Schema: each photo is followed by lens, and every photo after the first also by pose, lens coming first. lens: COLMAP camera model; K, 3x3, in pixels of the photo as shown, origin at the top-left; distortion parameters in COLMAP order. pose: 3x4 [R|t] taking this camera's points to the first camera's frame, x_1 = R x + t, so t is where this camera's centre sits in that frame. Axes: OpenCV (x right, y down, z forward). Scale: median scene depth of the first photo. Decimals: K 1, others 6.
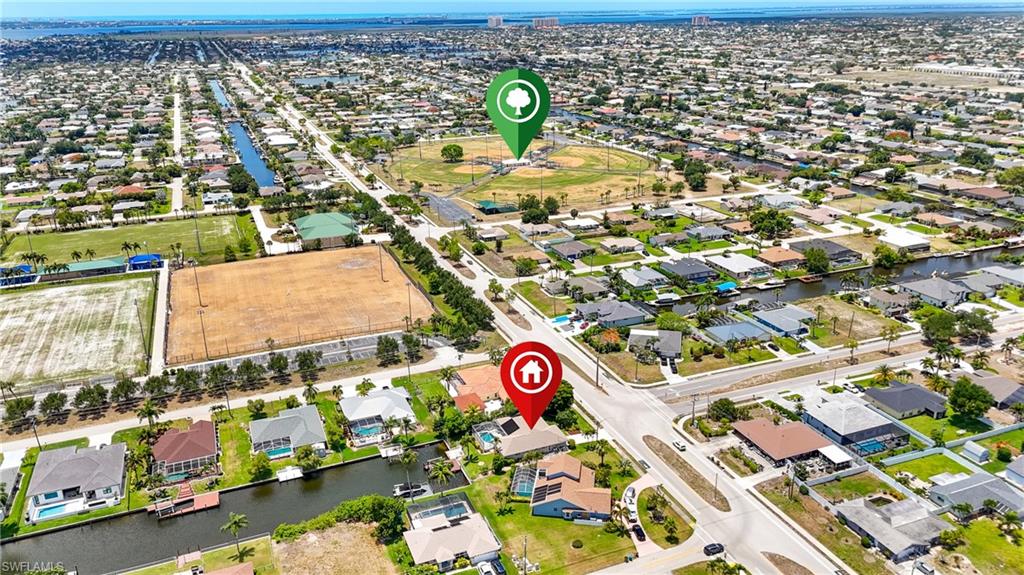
lens RADIAL K [[756.5, 0, 513.7], [0, 756.5, 287.4], [0, 0, 1]] dist [0.058945, -0.056854]
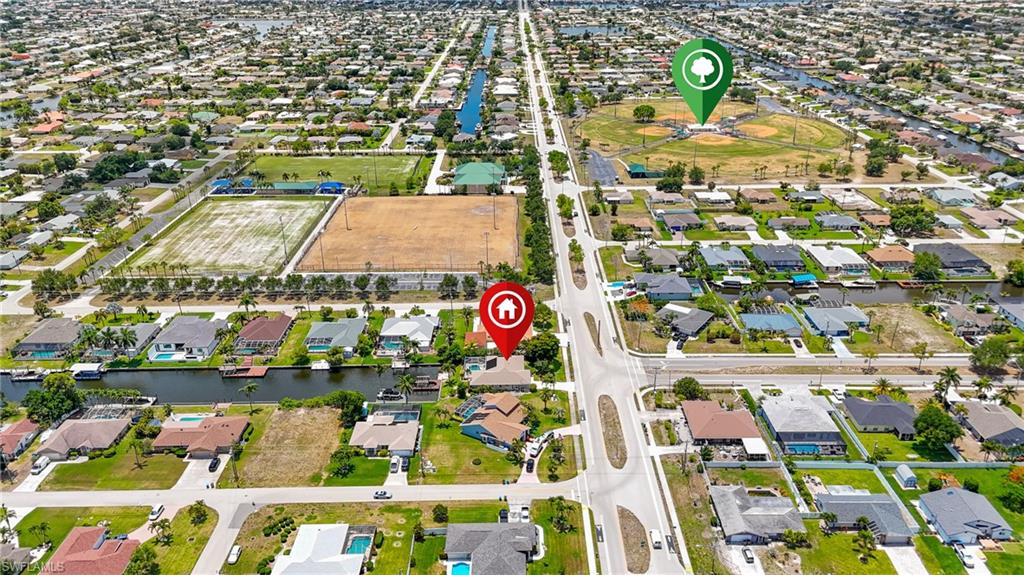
lens RADIAL K [[756.5, 0, 519.9], [0, 756.5, 289.1], [0, 0, 1]] dist [0.058945, -0.056854]
pose [[0.925583, 0.156628, -0.344622, 0.302309], [-0.132338, 0.986825, 0.093072, -0.032692], [0.354660, -0.040539, 0.934116, -0.055012]]
